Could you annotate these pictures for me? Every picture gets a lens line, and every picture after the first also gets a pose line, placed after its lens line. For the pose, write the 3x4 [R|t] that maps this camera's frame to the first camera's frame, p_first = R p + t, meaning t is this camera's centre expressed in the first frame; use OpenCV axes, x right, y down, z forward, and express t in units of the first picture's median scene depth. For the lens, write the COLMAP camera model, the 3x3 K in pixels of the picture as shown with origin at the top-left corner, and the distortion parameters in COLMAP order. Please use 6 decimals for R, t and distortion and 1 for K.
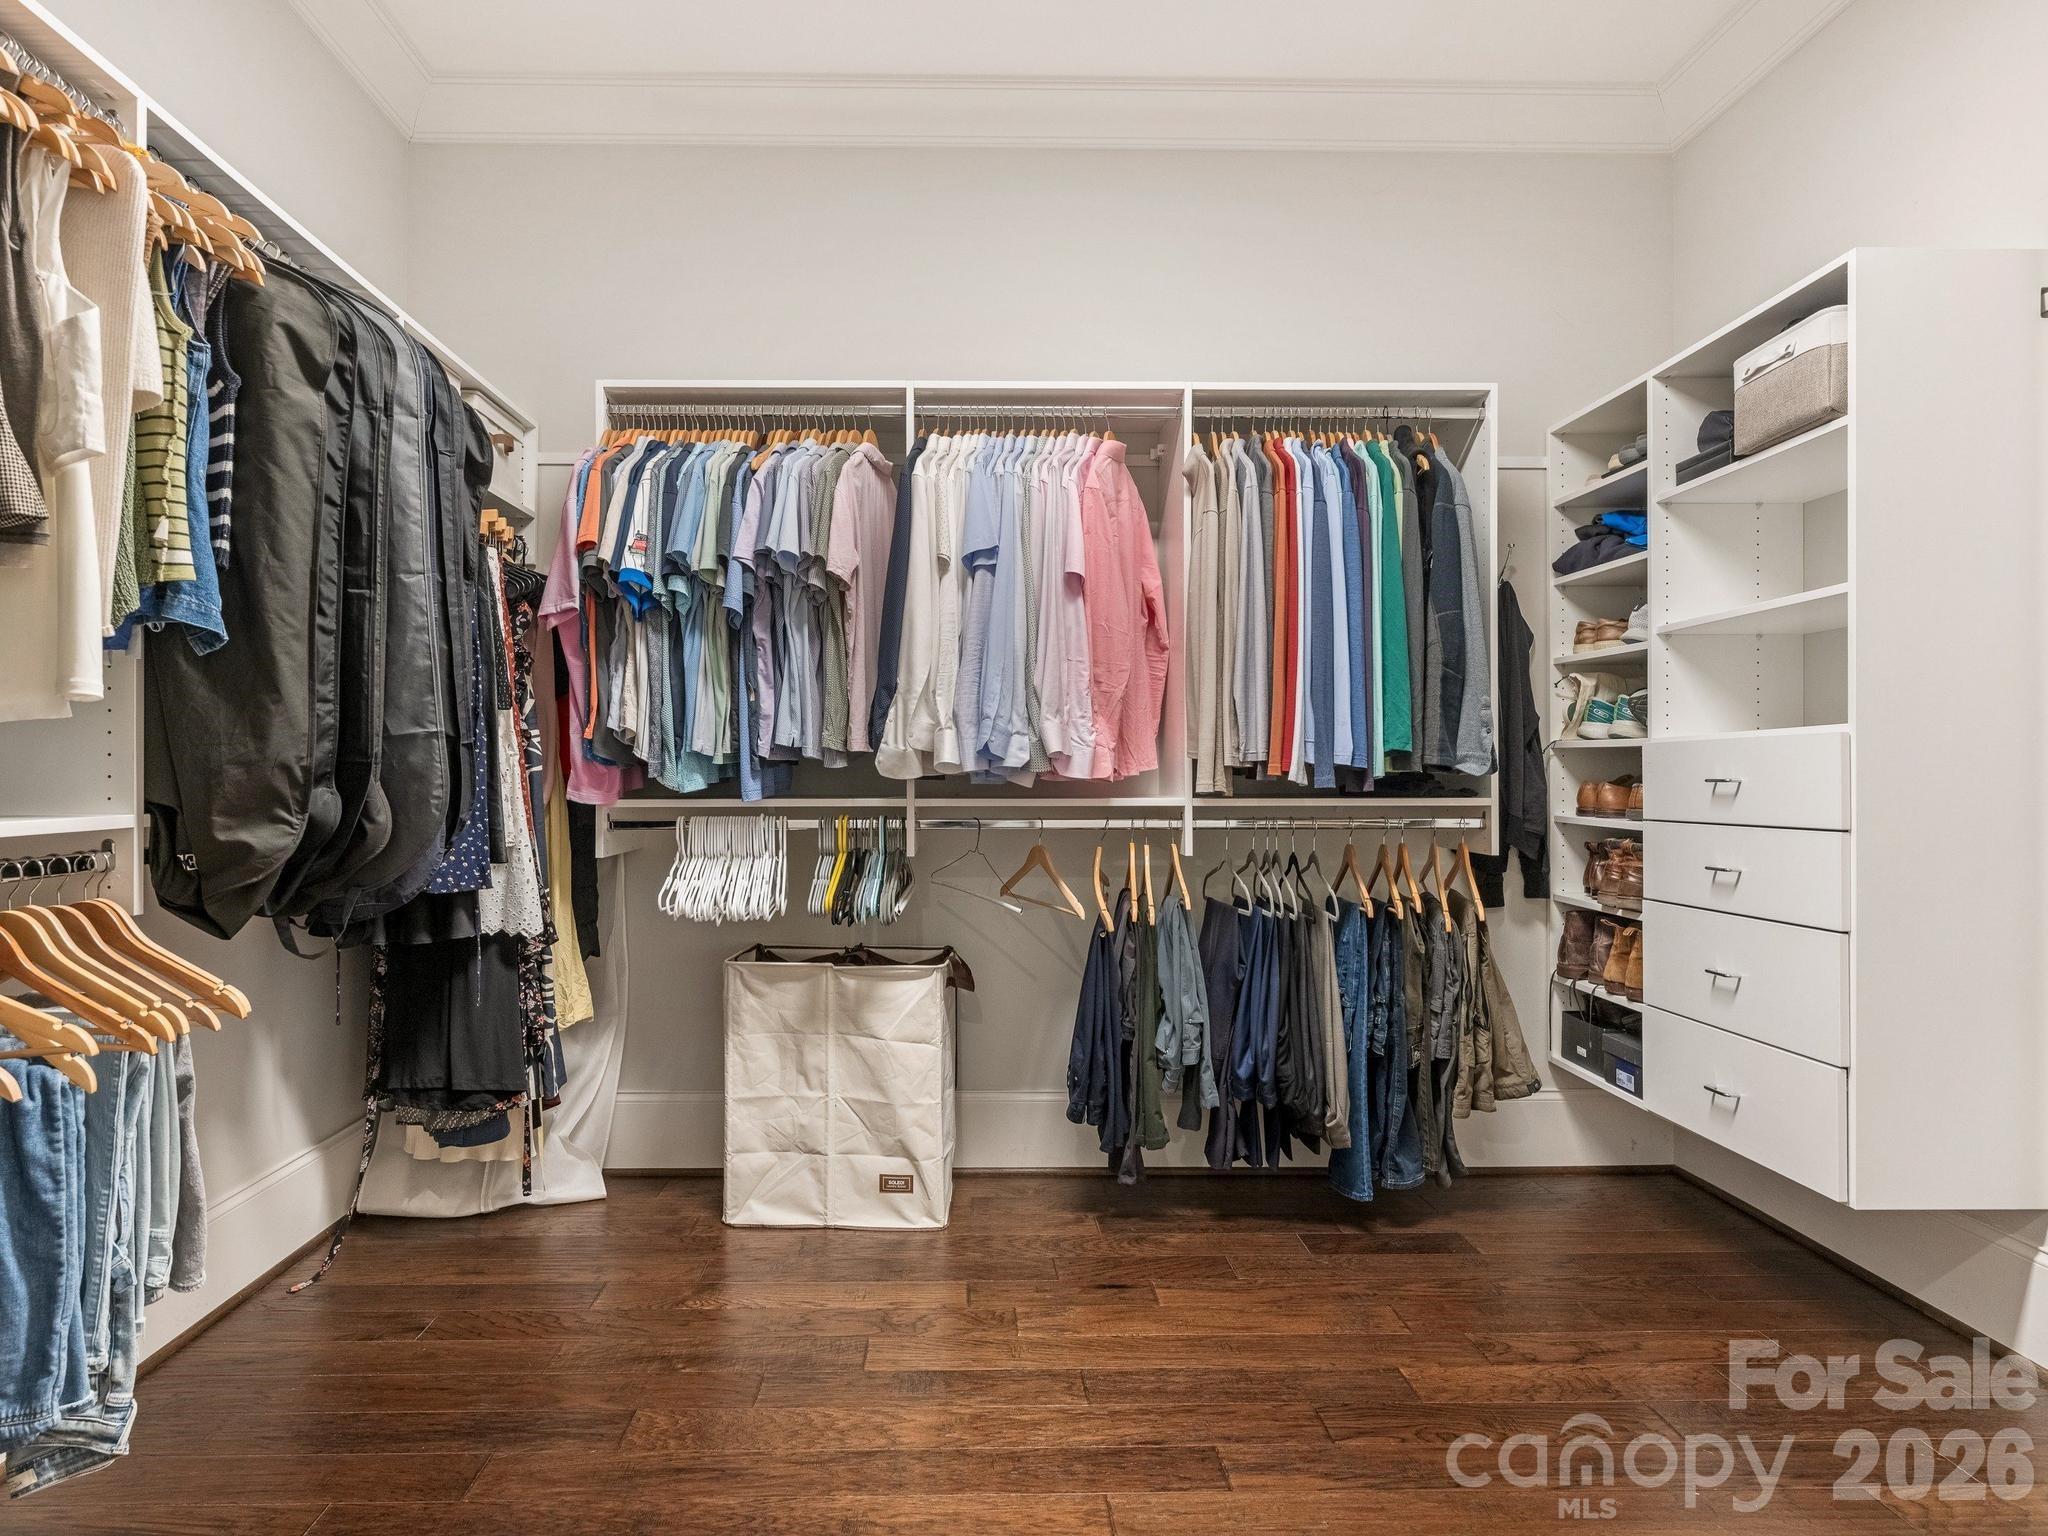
lens RADIAL K [[1146.1, 0, 1025.2], [0, 1146.1, 769.5], [0, 0, 1]] dist [-0.003893, -0.002380]
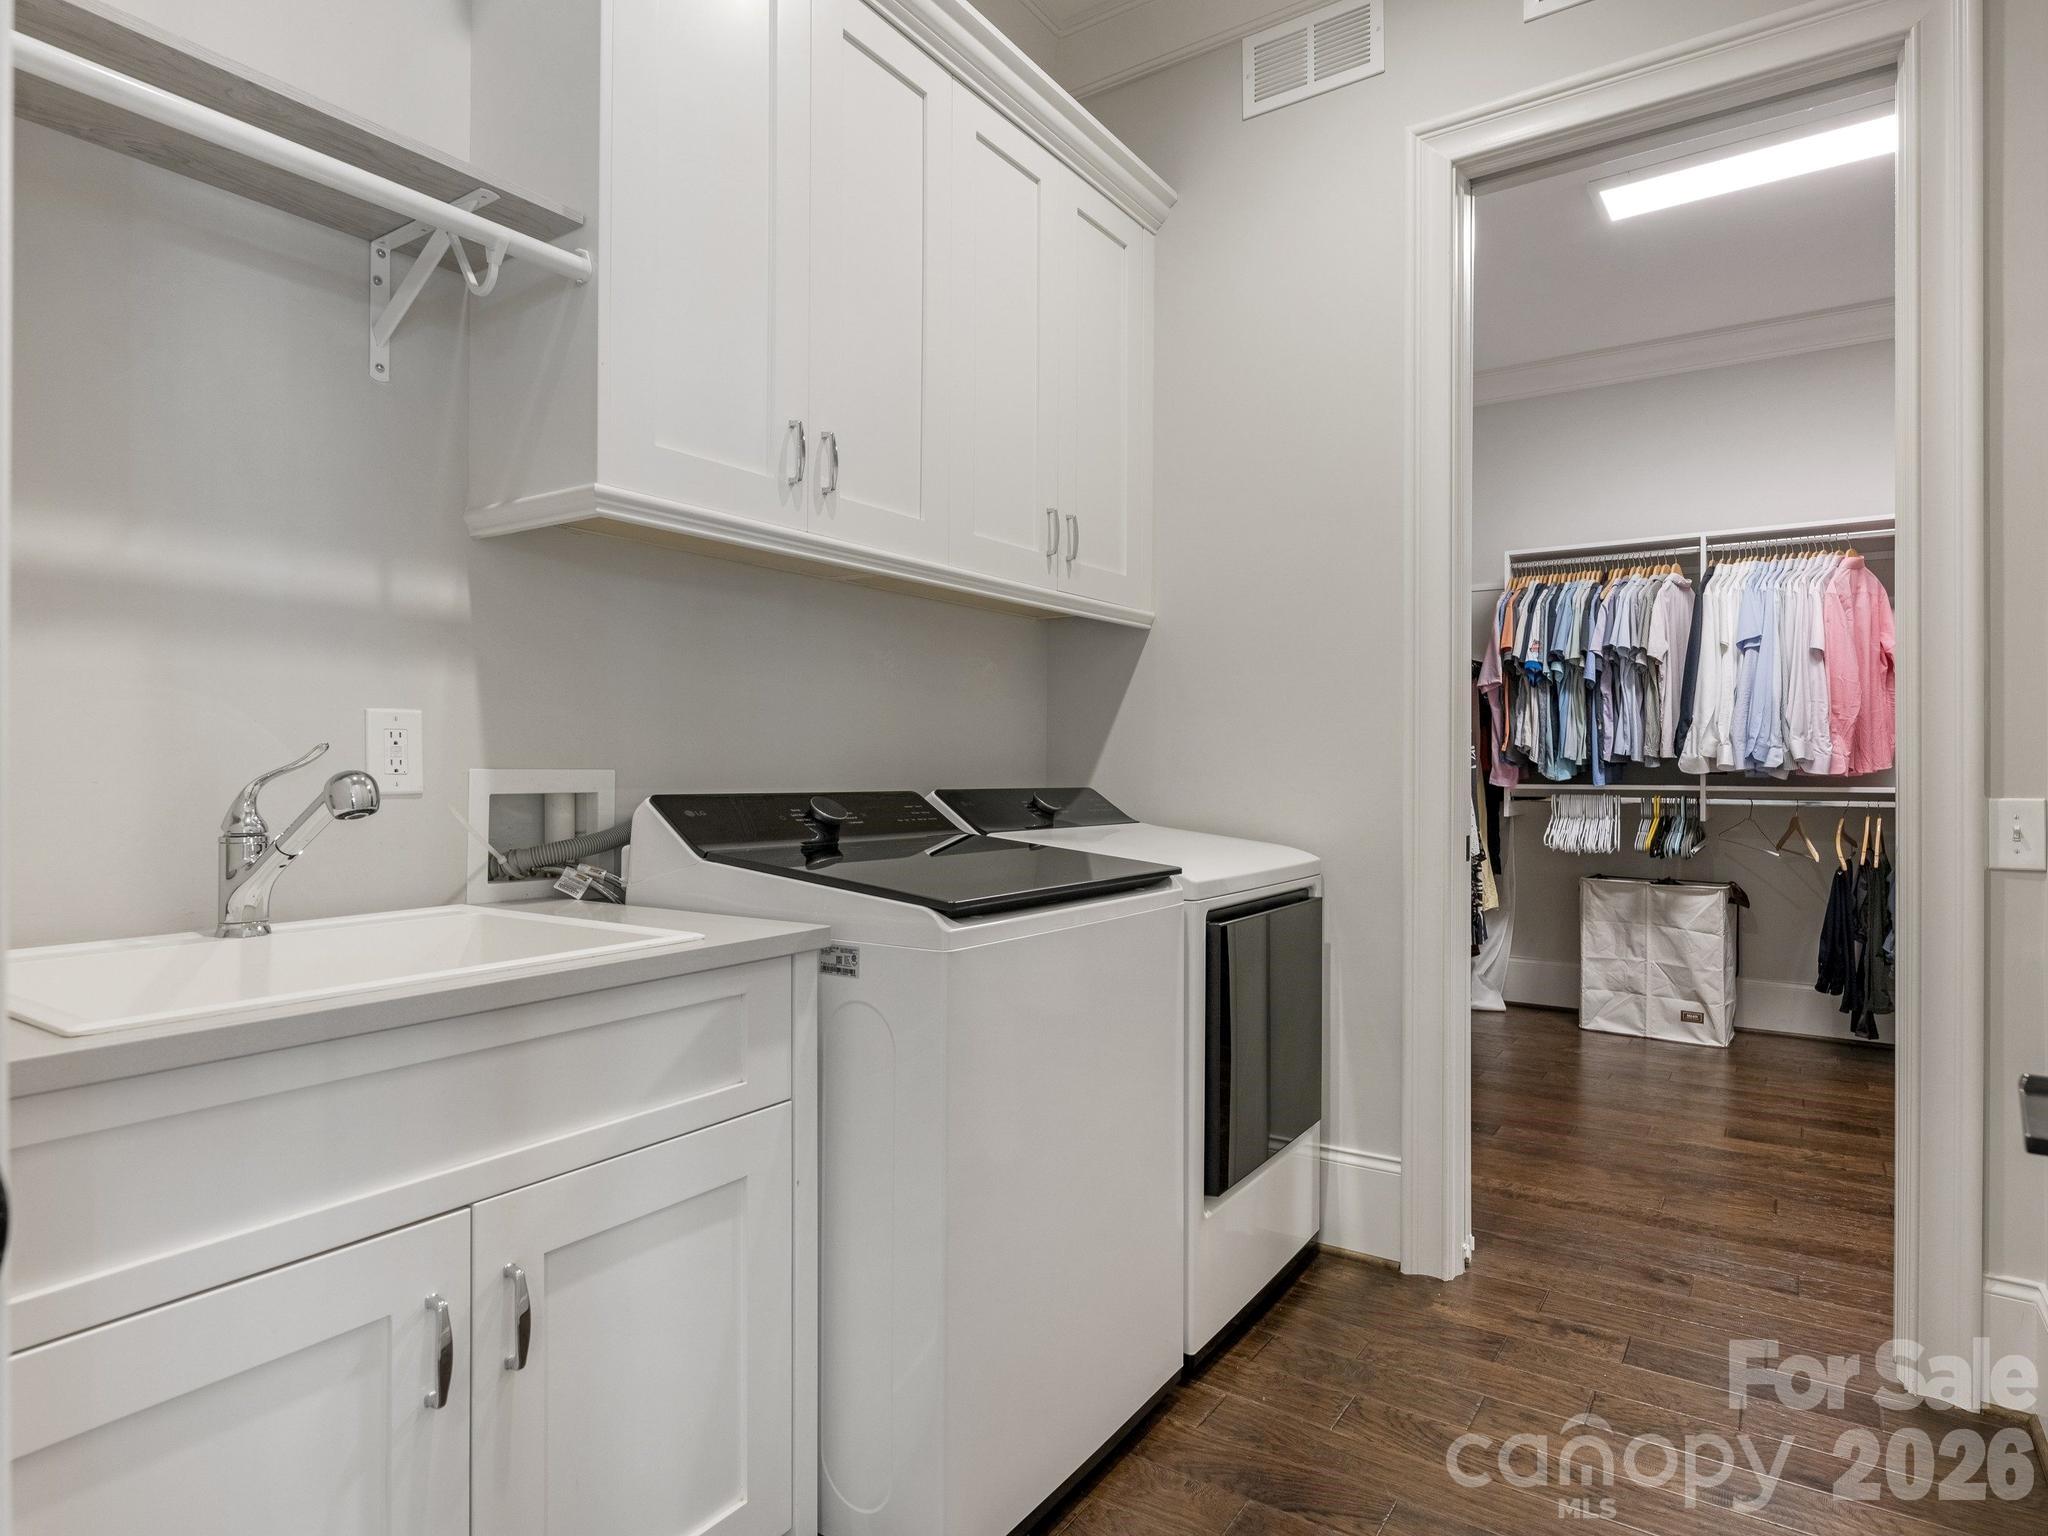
lens RADIAL K [[1146.1, 0, 1045.3], [0, 1146.1, 764.5], [0, 0, 1]] dist [-0.003893, -0.002380]
pose [[0.797688, 0.002386, -0.603065, 0.139908], [-0.002451, 0.999997, 0.000714, -0.004313], [0.603065, 0.000909, 0.797692, -0.897069]]
